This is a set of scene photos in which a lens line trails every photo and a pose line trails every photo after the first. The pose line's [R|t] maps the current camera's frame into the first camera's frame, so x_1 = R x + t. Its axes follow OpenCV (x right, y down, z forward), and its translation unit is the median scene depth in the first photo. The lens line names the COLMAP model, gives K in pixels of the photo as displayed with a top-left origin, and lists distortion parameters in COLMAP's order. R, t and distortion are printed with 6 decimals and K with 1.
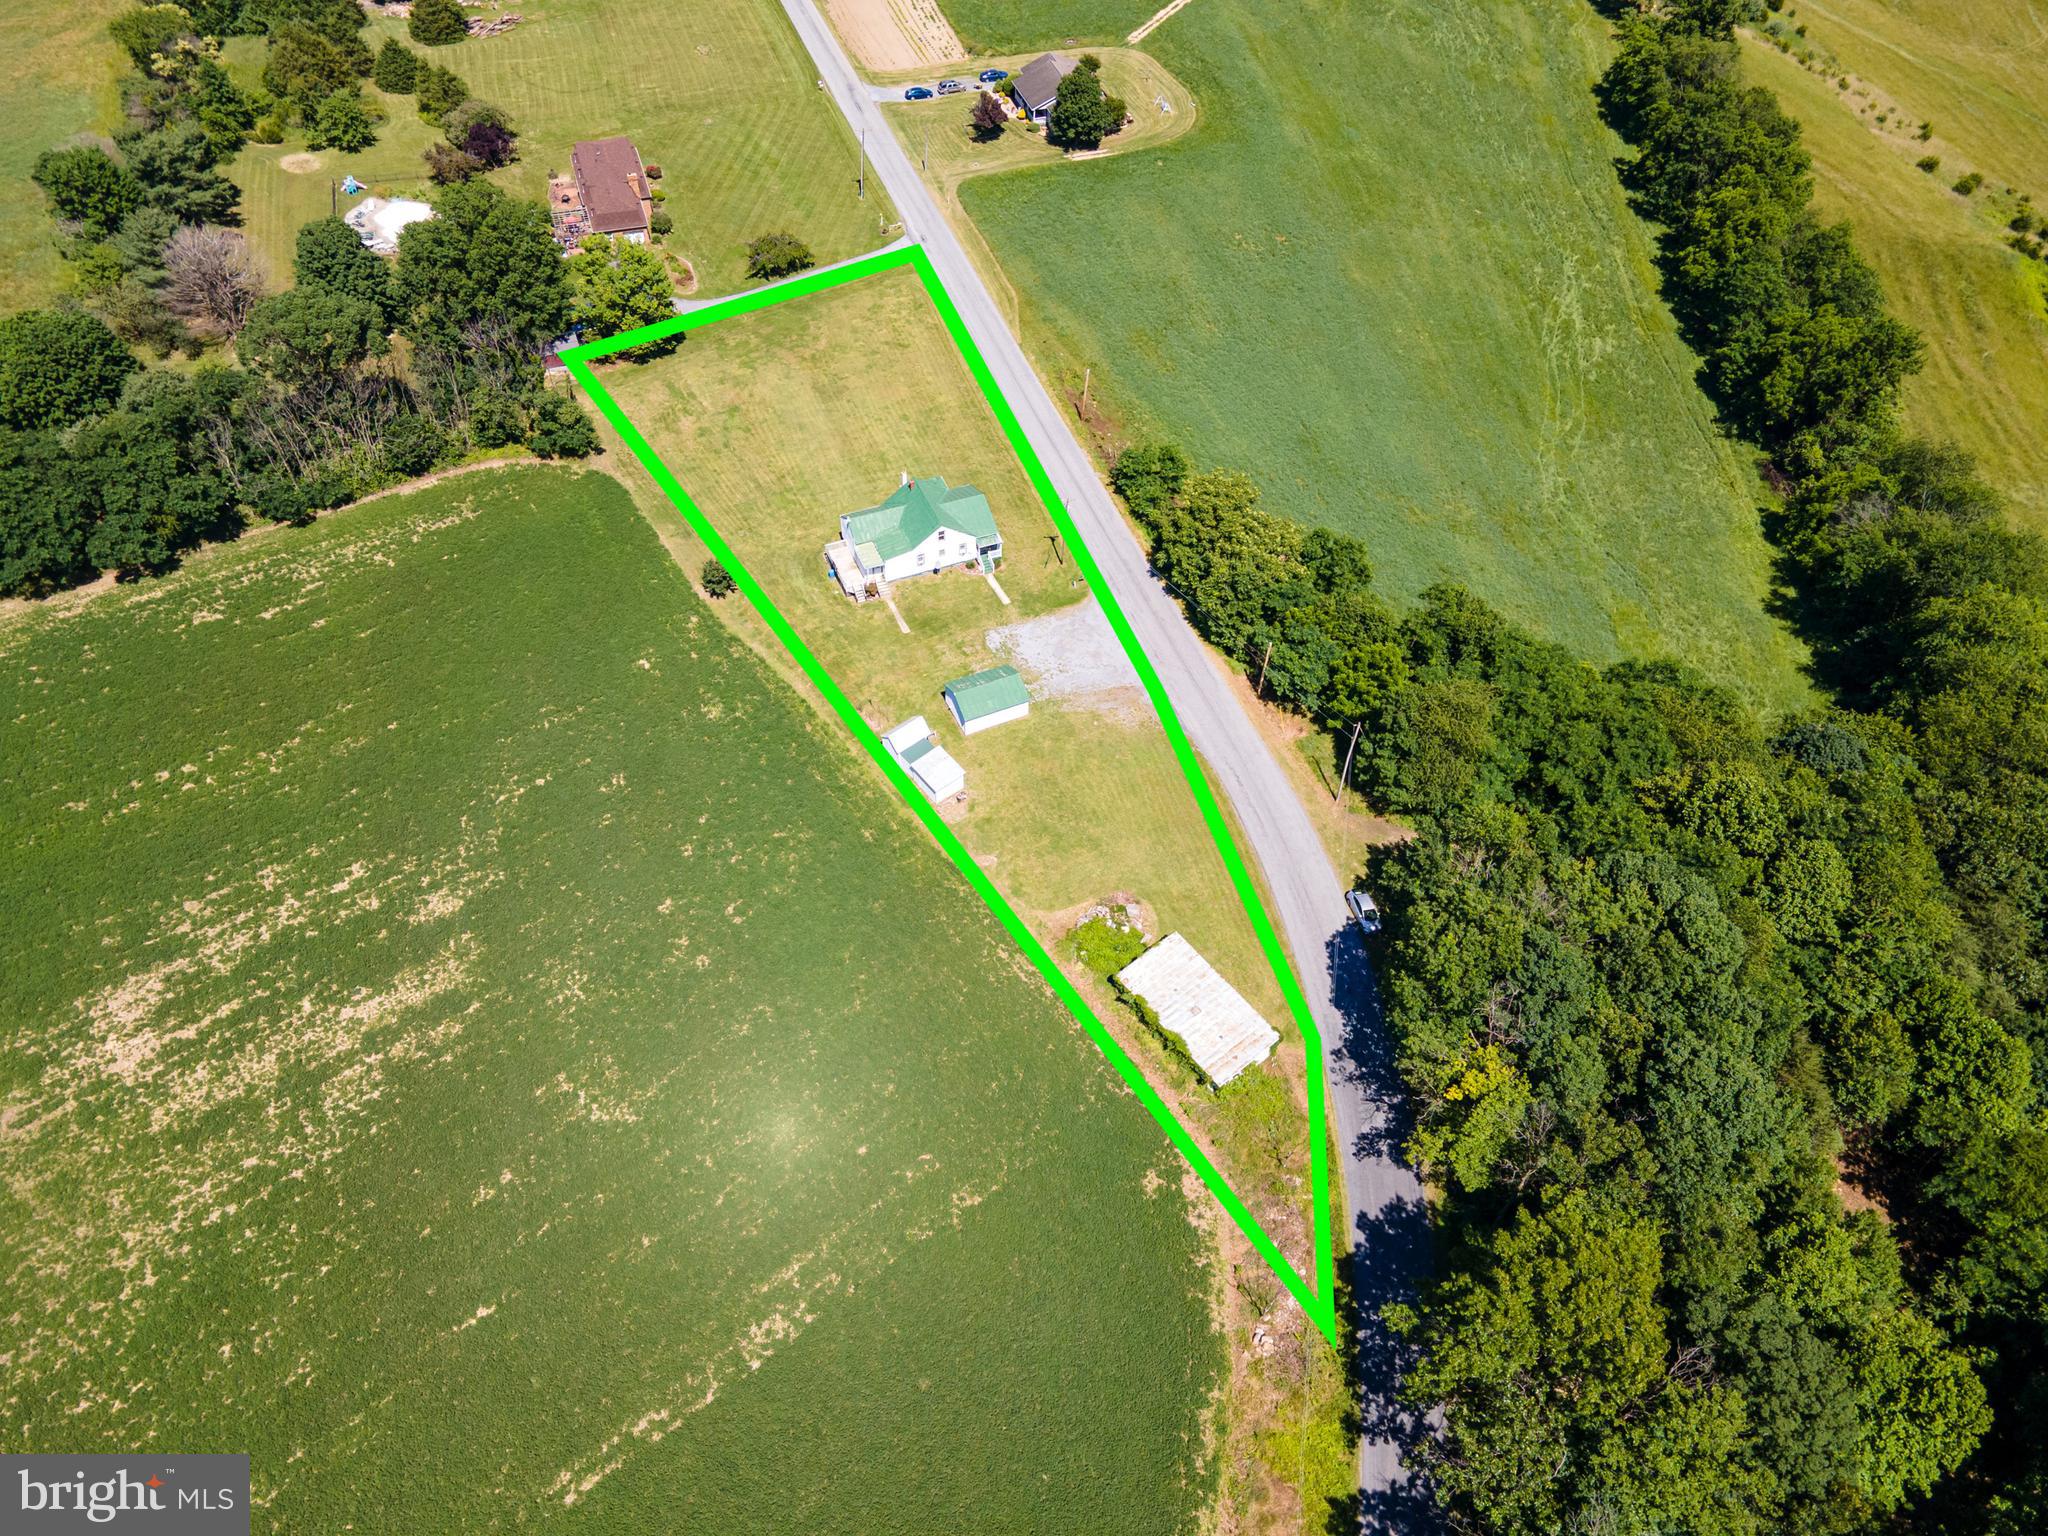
lens RADIAL K [[1490.2, 0, 1015.9], [0, 1490.2, 777.4], [0, 0, 1]] dist [0.025932, 0.033273]
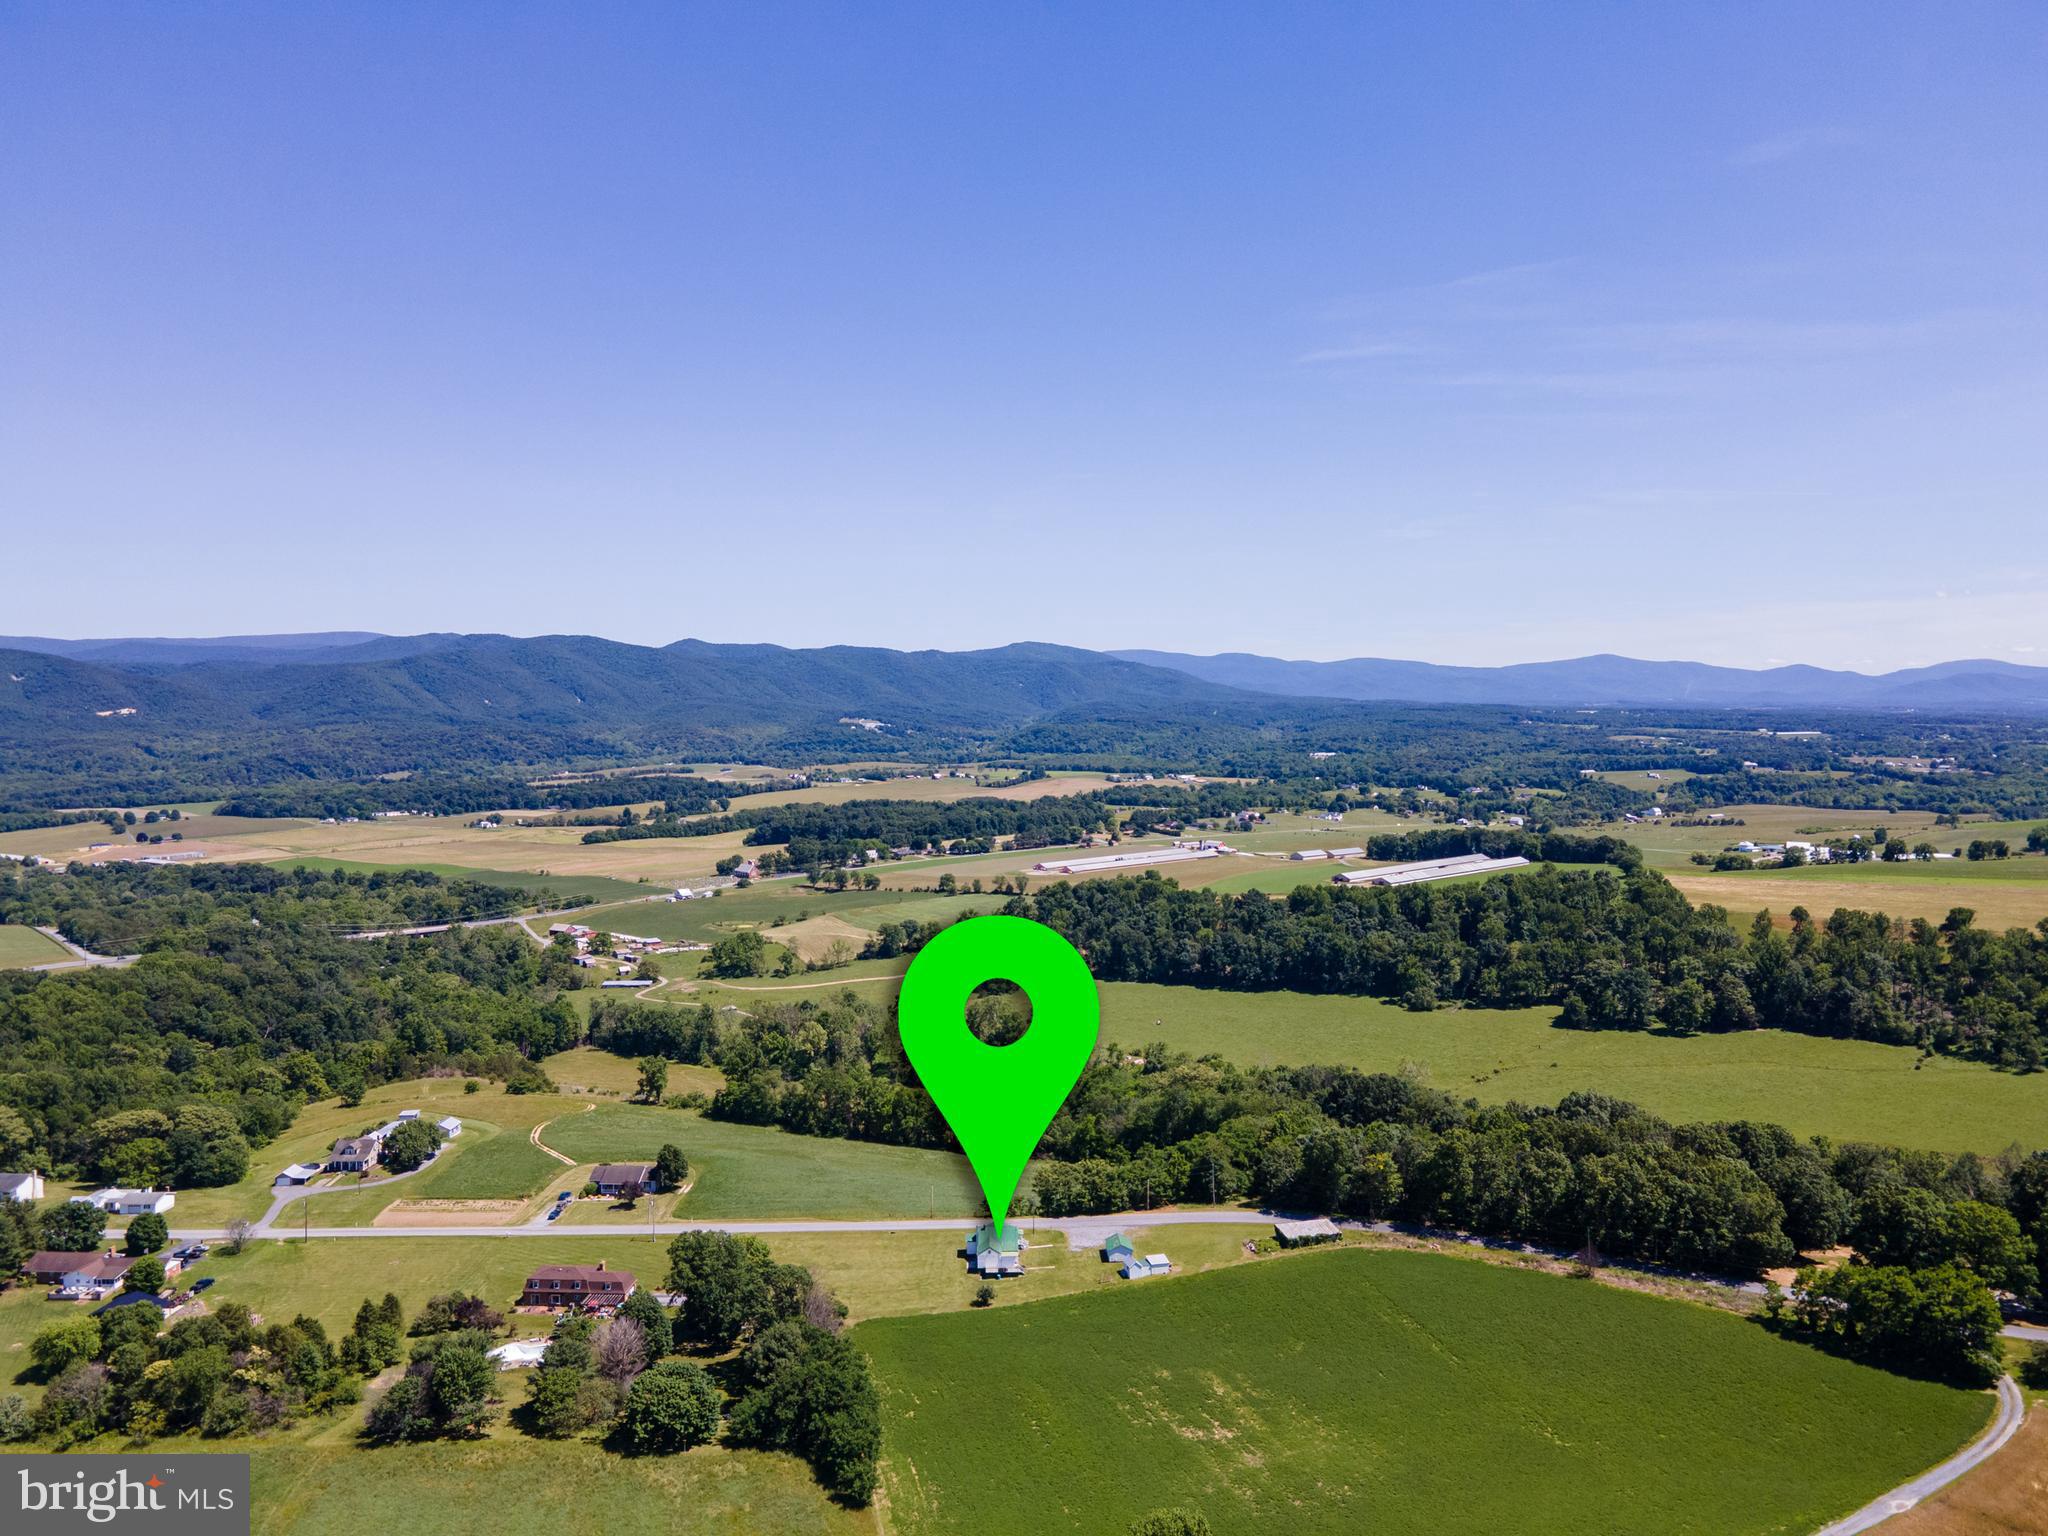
lens RADIAL K [[1490.2, 0, 1008.5], [0, 1490.2, 767.9], [0, 0, 1]] dist [0.025932, 0.033273]
pose [[0.376050, -0.070980, 0.923877, -1.926731], [0.712506, 0.659584, -0.239340, -0.101742], [-0.592386, 0.748272, 0.298611, -0.083740]]
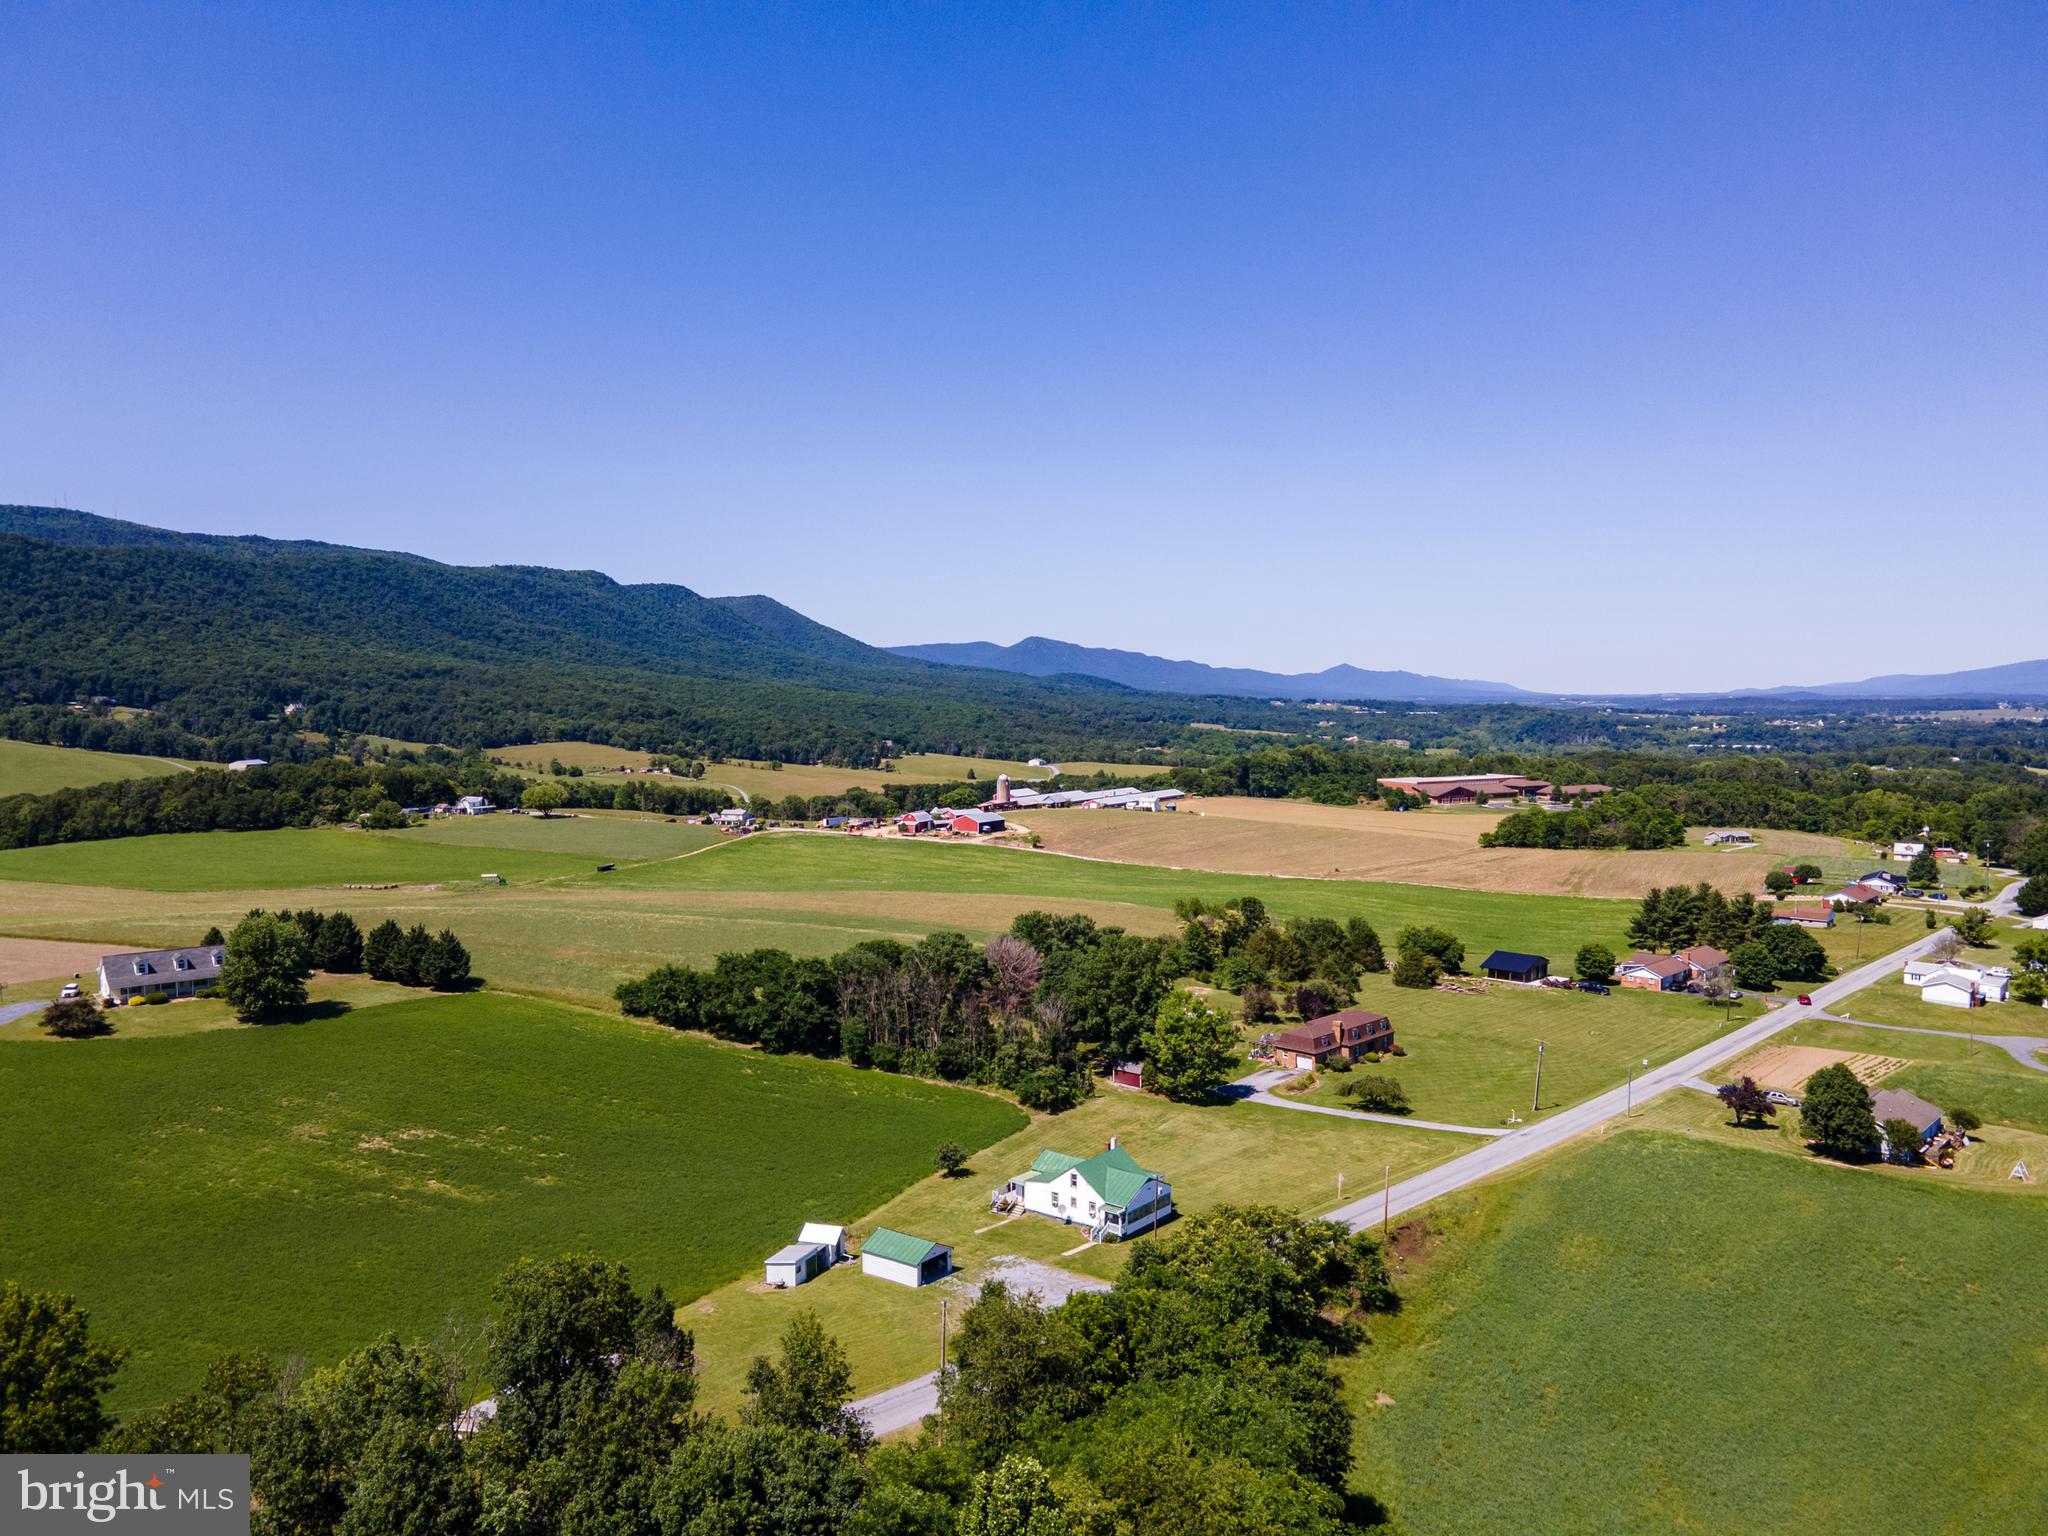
lens RADIAL K [[1490.2, 0, 1019.9], [0, 1490.2, 767.6], [0, 0, 1]] dist [0.025932, 0.033273]
pose [[0.483010, 0.021799, -0.875343, 0.798366], [-0.655865, 0.671333, -0.345185, 0.018880], [0.580123, 0.740835, 0.338558, 0.448968]]
